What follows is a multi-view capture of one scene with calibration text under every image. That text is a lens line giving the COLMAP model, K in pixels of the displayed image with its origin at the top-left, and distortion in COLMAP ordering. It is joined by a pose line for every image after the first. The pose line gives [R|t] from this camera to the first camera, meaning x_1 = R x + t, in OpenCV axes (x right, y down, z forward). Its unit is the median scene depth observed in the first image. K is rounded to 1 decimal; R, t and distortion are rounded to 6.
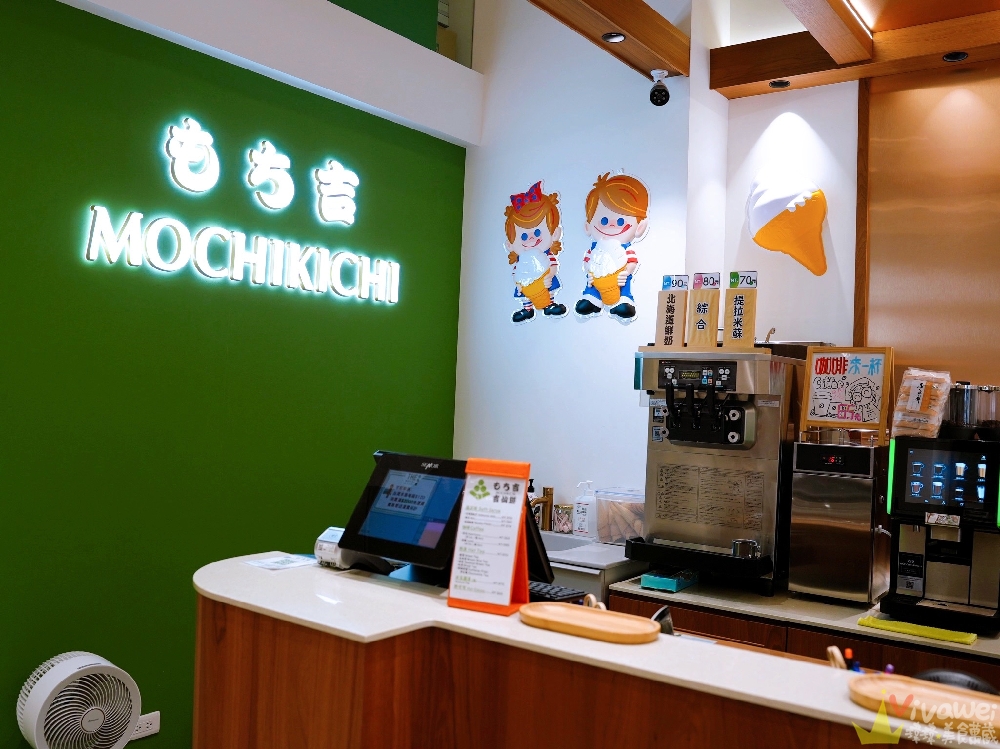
lens RADIAL K [[903.7, 0, 500.0], [0, 903.7, 374.5], [0, 0, 1]] dist [-0.104882, 0.086582]
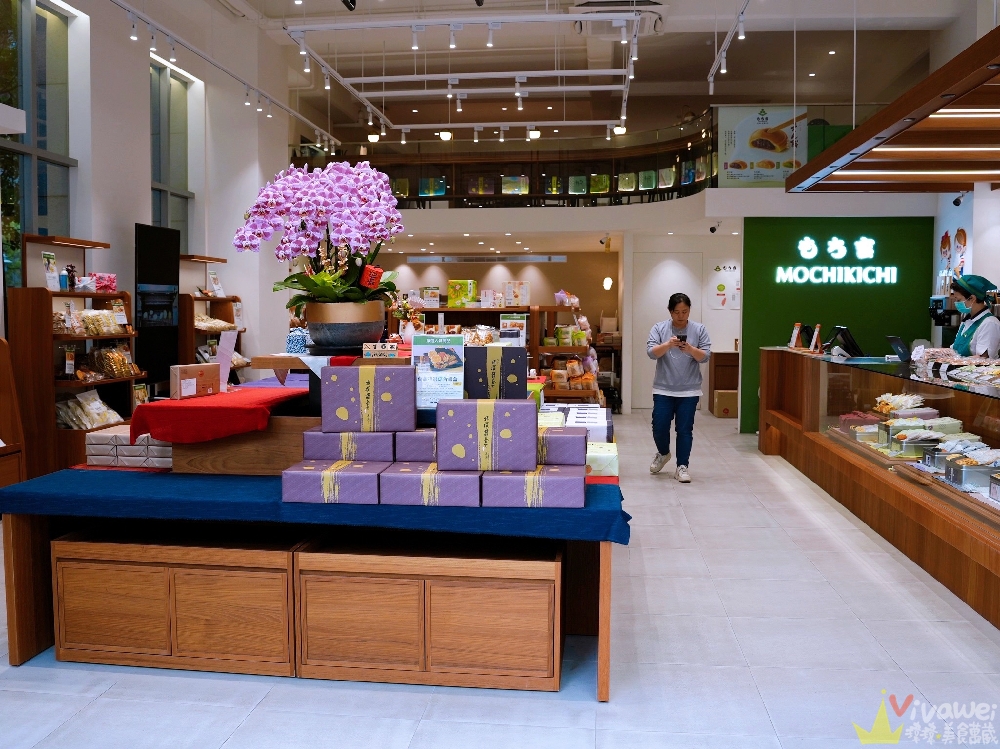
lens RADIAL K [[903.7, 0, 500.0], [0, 903.7, 374.5], [0, 0, 1]] dist [-0.104882, 0.086582]
pose [[0.500478, 0.020253, -0.865513, 2.050374], [0.031993, 0.998611, 0.041867, 0.064183], [0.865158, -0.048644, 0.499134, -1.784875]]
